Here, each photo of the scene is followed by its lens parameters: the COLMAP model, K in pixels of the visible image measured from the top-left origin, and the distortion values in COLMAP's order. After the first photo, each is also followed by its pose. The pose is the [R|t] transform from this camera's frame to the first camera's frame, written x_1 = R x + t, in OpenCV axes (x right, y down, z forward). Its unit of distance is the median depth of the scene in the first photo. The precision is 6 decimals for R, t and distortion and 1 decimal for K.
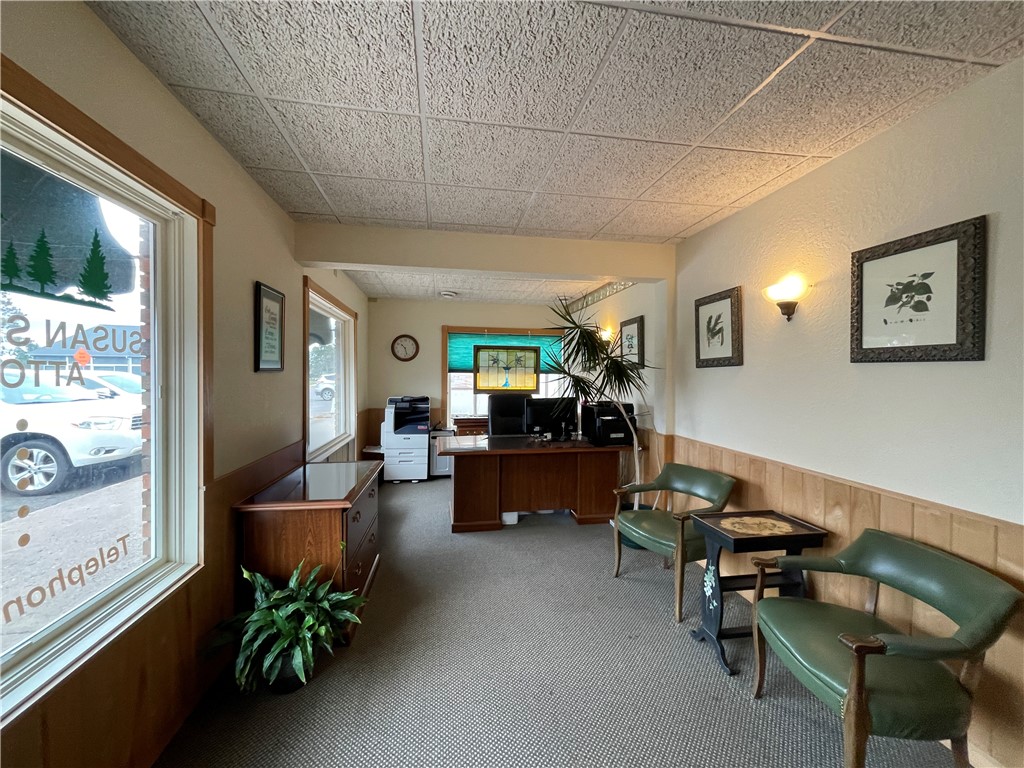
lens RADIAL K [[415.9, 0, 499.1], [0, 415.9, 381.9], [0, 0, 1]] dist [-0.000075, -0.000083]
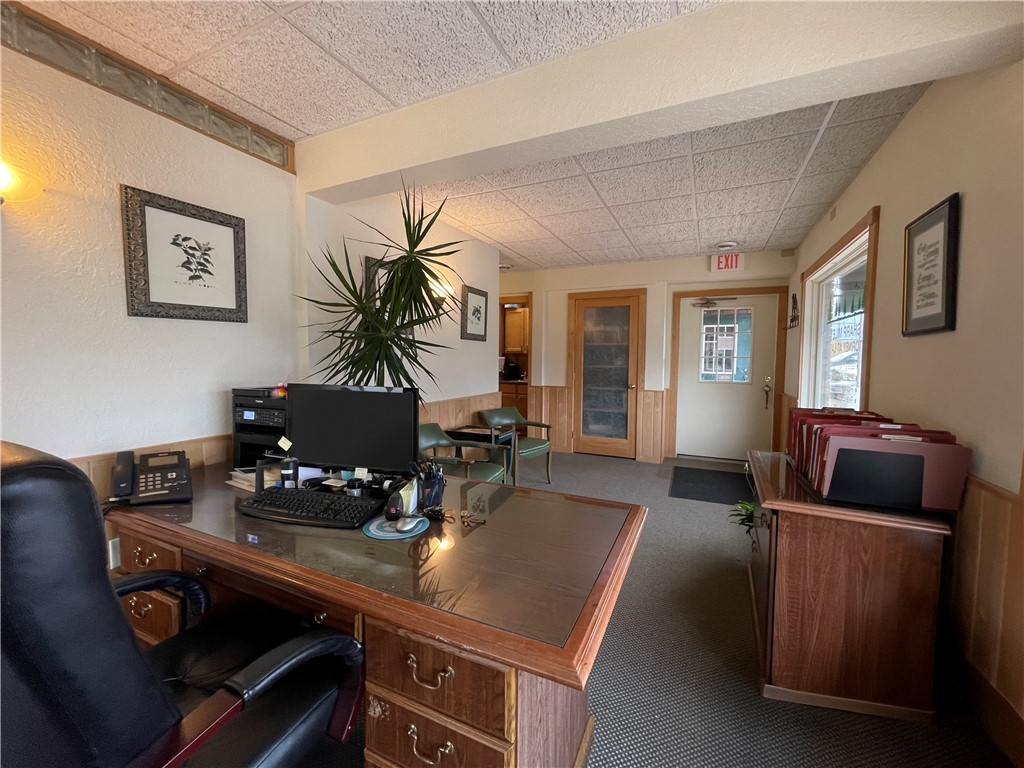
lens RADIAL K [[415.9, 0, 499.1], [0, 415.9, 381.9], [0, 0, 1]] dist [-0.000075, -0.000083]
pose [[-0.765414, -0.067852, 0.639951, -0.336200], [-0.030504, 0.997134, 0.069238, 0.010257], [-0.642815, 0.033475, -0.765290, 1.341509]]
